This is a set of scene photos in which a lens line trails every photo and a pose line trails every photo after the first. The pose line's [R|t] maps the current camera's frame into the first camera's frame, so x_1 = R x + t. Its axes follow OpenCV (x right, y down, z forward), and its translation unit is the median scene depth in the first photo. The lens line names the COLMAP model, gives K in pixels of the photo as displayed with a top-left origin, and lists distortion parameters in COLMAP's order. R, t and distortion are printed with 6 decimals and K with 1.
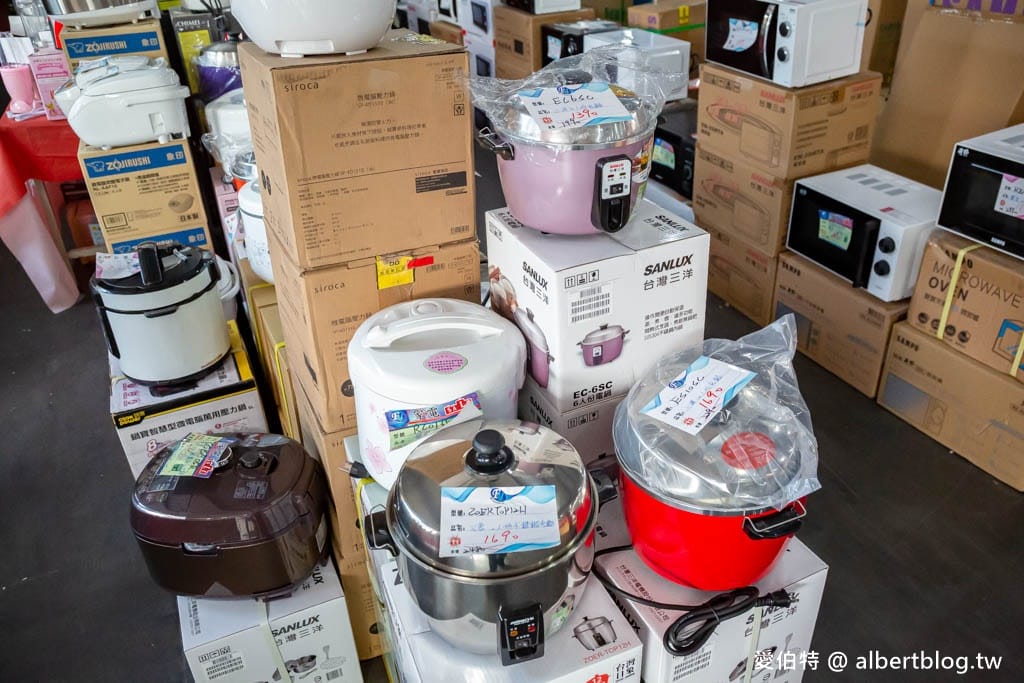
lens RADIAL K [[790.5, 0, 511.4], [0, 790.5, 338.9], [0, 0, 1]] dist [-0.055906, 0.013695]
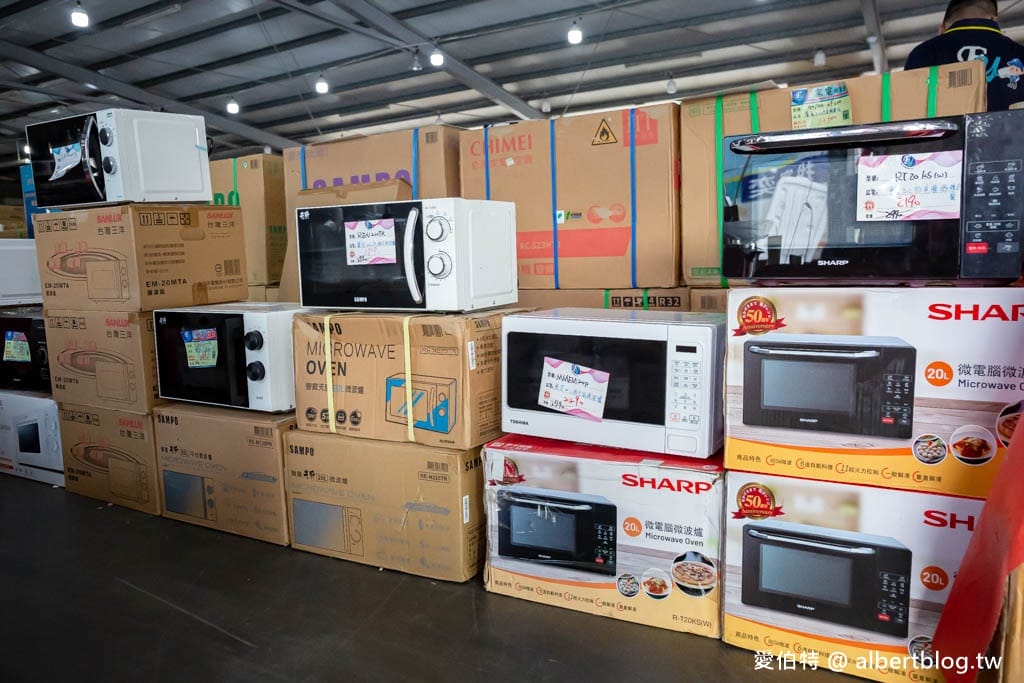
lens RADIAL K [[740.0, 0, 515.5], [0, 740.0, 339.8], [0, 0, 1]] dist [-0.007245, -0.004972]
pose [[0.815185, -0.030321, 0.578406, 0.243044], [0.284792, 0.890554, -0.354692, 0.236352], [-0.504348, 0.453865, 0.734602, 0.263357]]
